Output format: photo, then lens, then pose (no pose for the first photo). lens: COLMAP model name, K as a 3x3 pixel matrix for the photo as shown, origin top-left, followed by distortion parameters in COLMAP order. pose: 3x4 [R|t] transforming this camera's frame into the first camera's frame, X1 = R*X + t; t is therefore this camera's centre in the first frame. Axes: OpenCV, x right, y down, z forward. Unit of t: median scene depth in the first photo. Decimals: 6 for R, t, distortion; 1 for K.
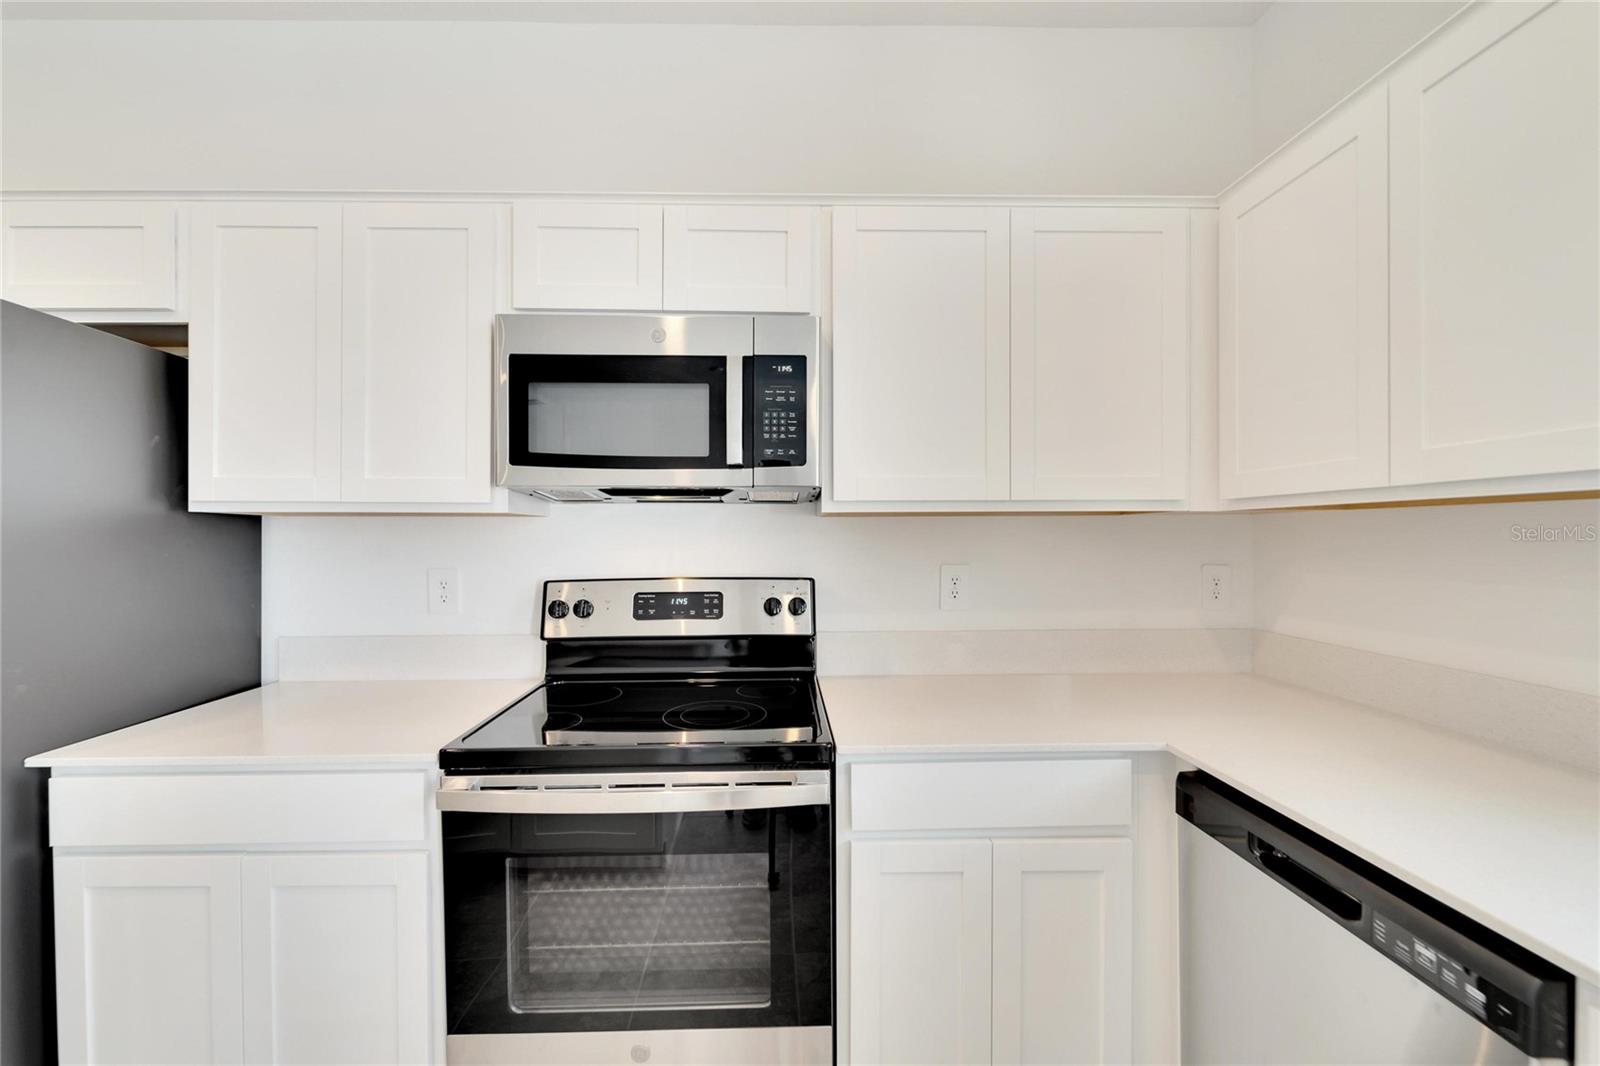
lens RADIAL K [[654.9, 0, 794.5], [0, 654.9, 538.0], [0, 0, 1]] dist [0.002210, 0.000077]
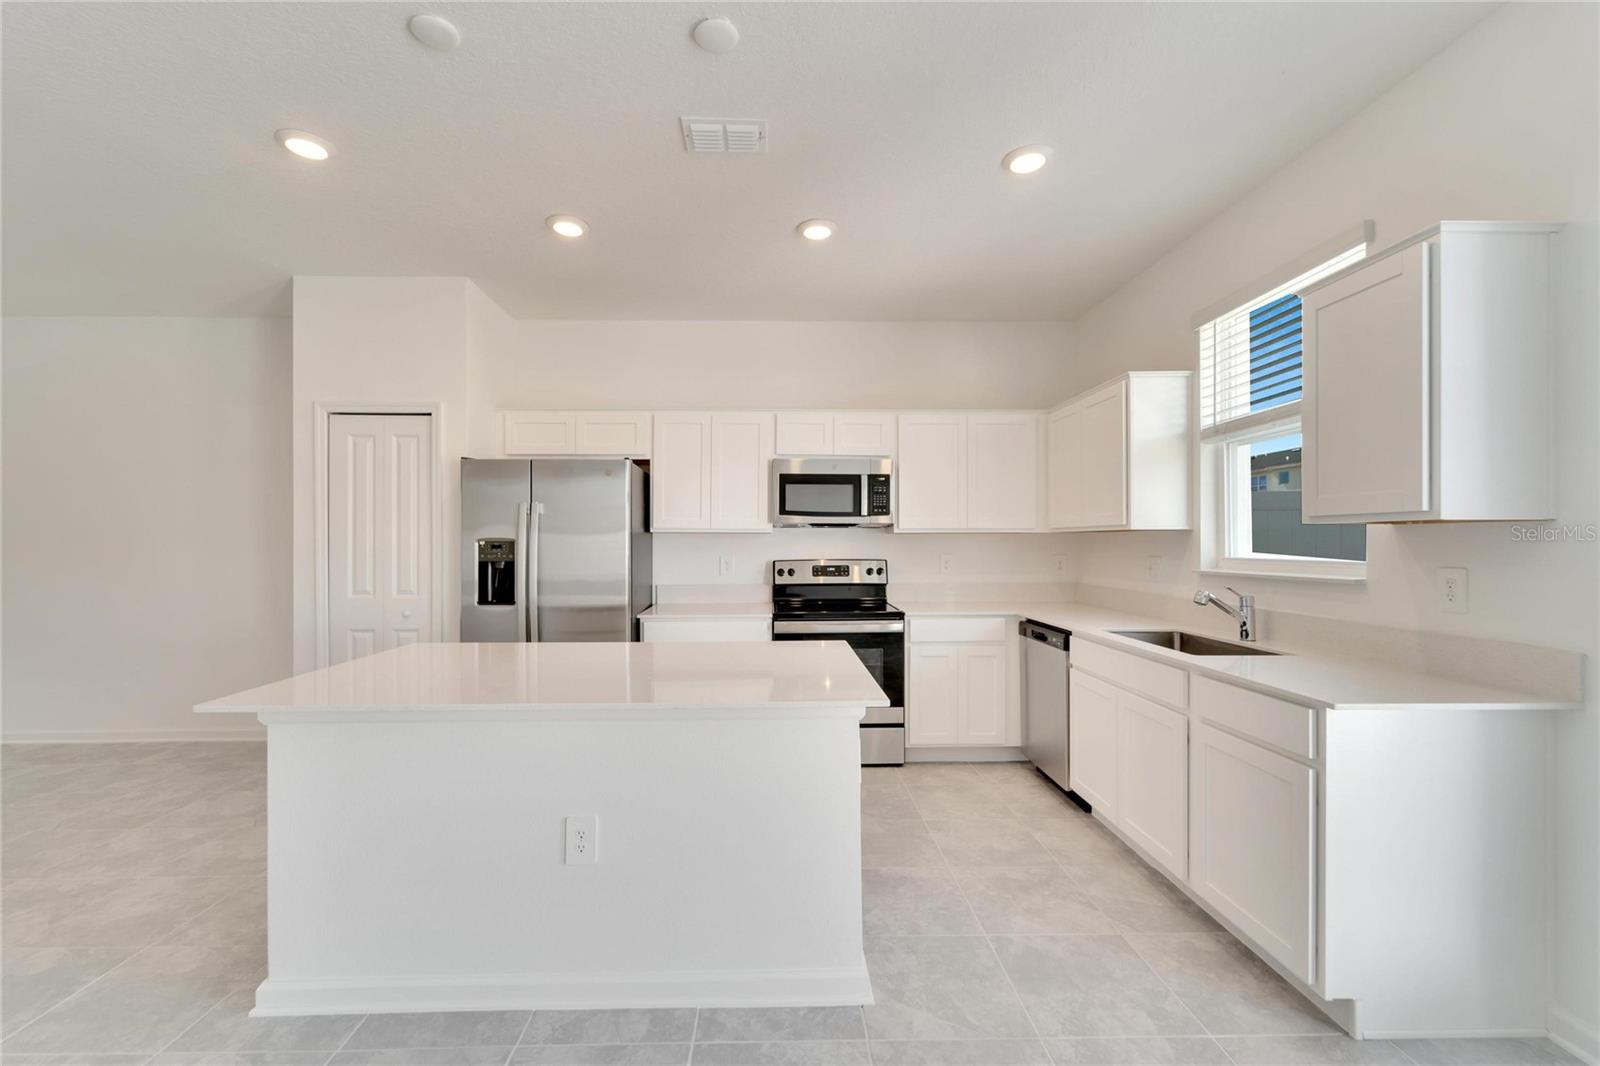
lens RADIAL K [[654.9, 0, 789.4], [0, 654.9, 543.9], [0, 0, 1]] dist [0.002210, 0.000077]
pose [[0.999998, 0.001863, 0.001220, -0.378462], [-0.001864, 0.999998, 0.000499, 0.003807], [-0.001219, -0.000501, 0.999999, -1.598131]]
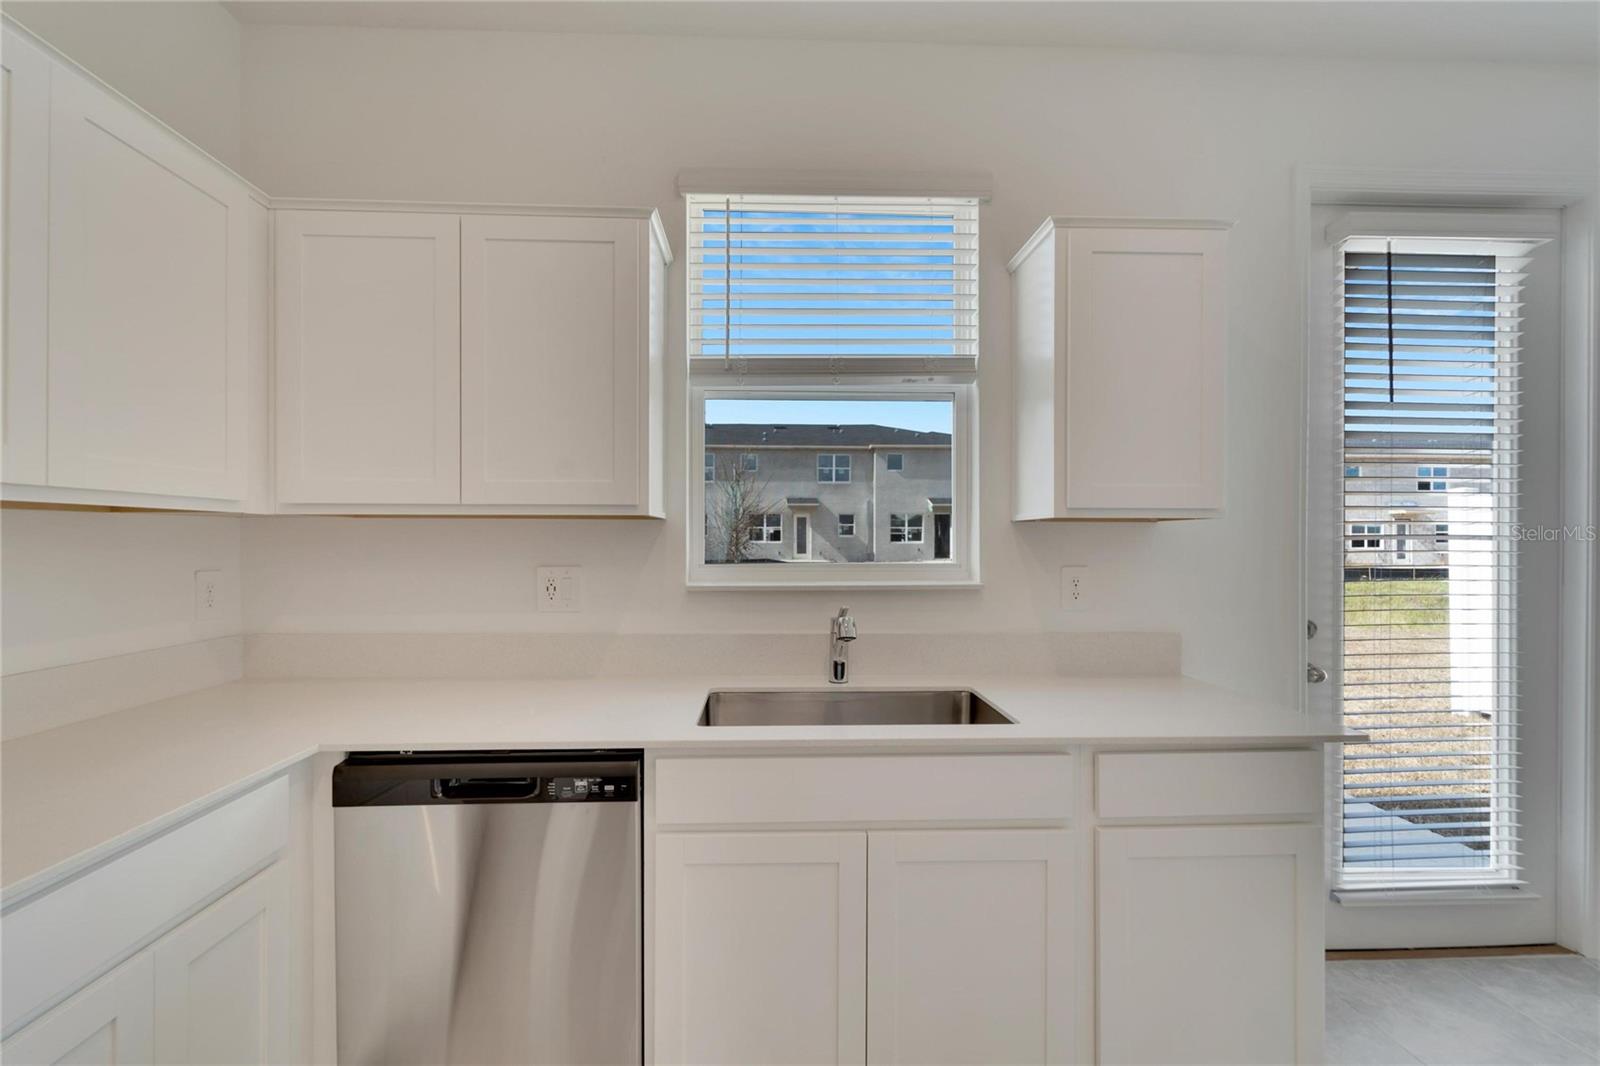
lens RADIAL K [[654.9, 0, 781.2], [0, 654.9, 540.3], [0, 0, 1]] dist [0.002210, 0.000077]
pose [[-0.006604, 0.004085, 0.999970, -0.364346], [0.000748, 0.999991, -0.004081, 0.002749], [-0.999978, 0.000721, -0.006607, 0.238704]]
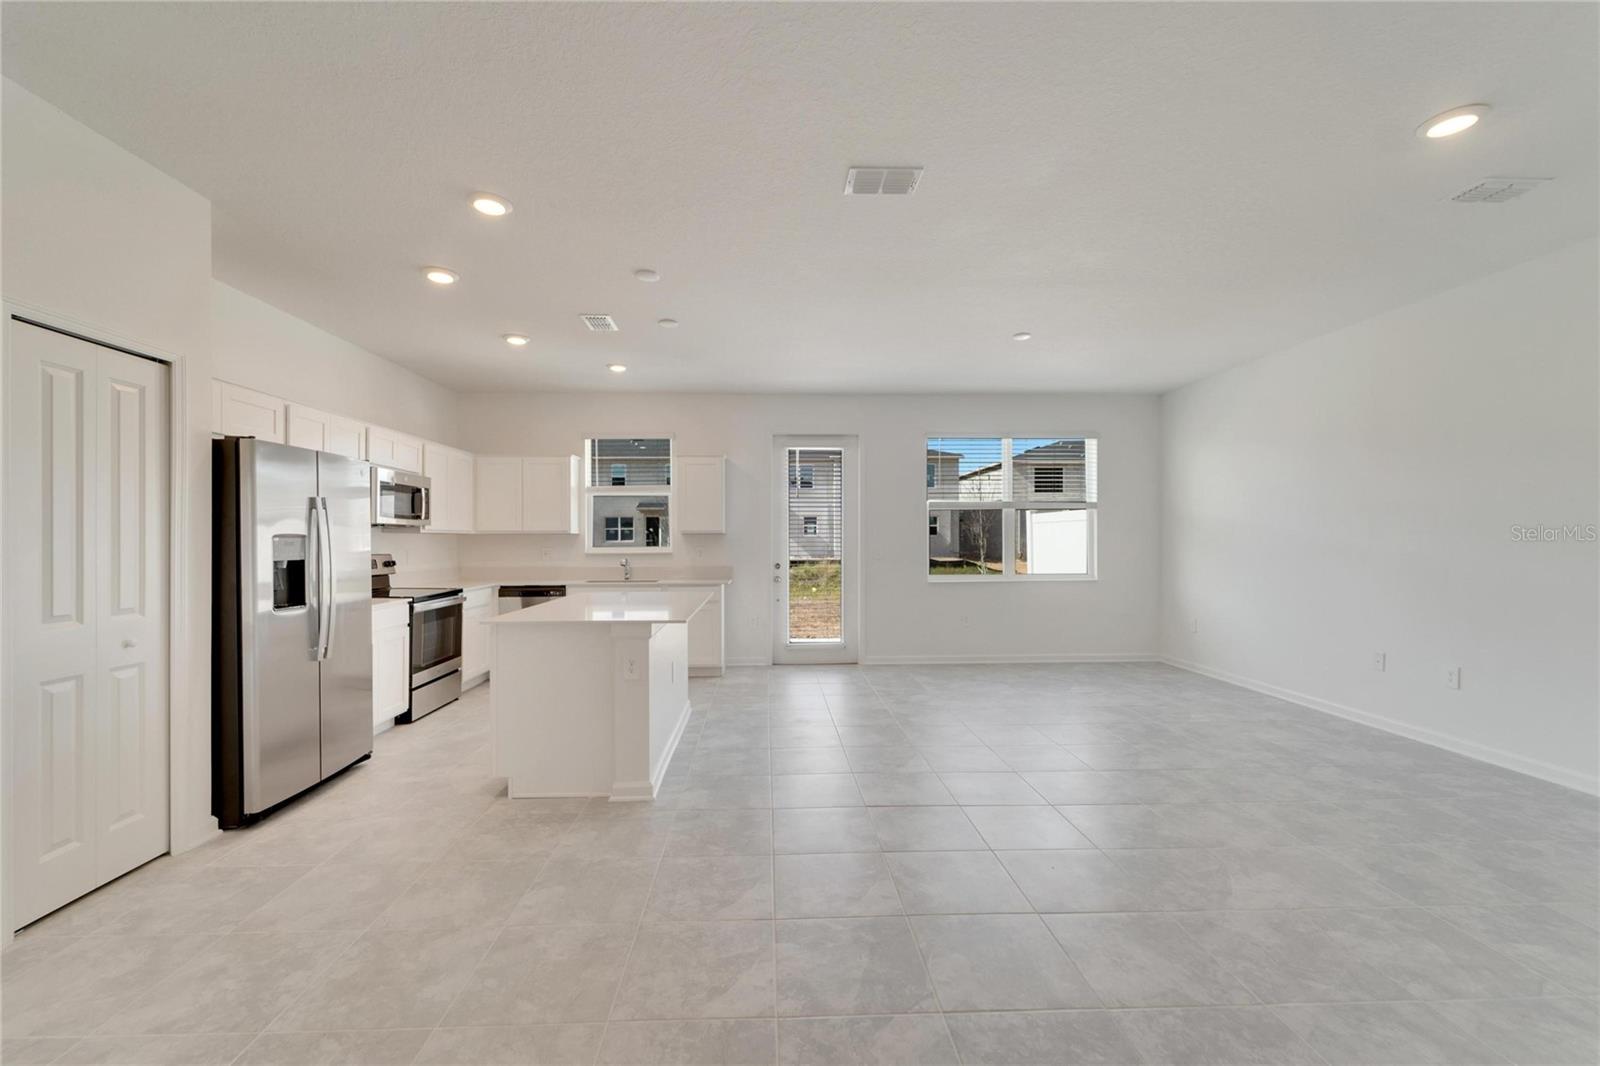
lens RADIAL K [[654.9, 0, 801.6], [0, 654.9, 534.0], [0, 0, 1]] dist [0.002210, 0.000077]
pose [[-0.036818, 0.012660, 0.999242, -3.436155], [0.004277, 0.999913, -0.012511, 0.018319], [-0.999313, 0.003813, -0.036869, -0.837822]]
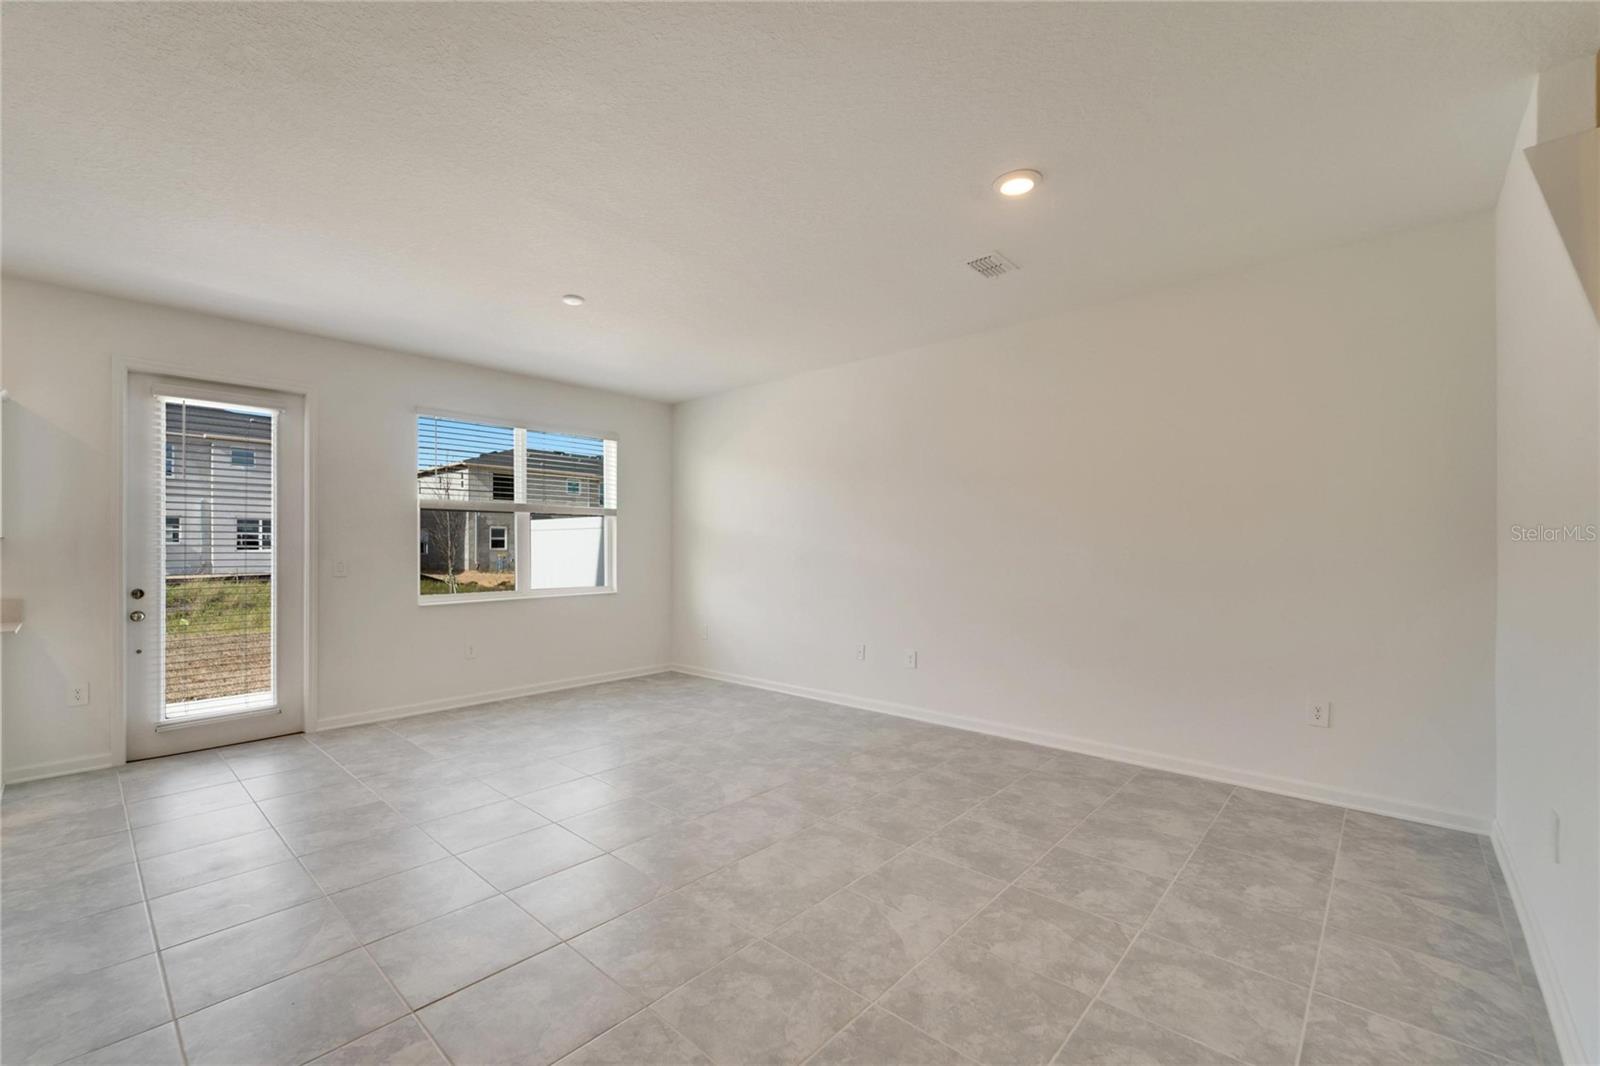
lens RADIAL K [[654.9, 0, 780.8], [0, 654.9, 552.1], [0, 0, 1]] dist [0.002210, 0.000077]
pose [[-0.723034, 0.000788, 0.690812, -2.692322], [0.005918, 0.999970, 0.005053, 0.012066], [-0.690787, 0.007741, -0.723017, -0.718397]]
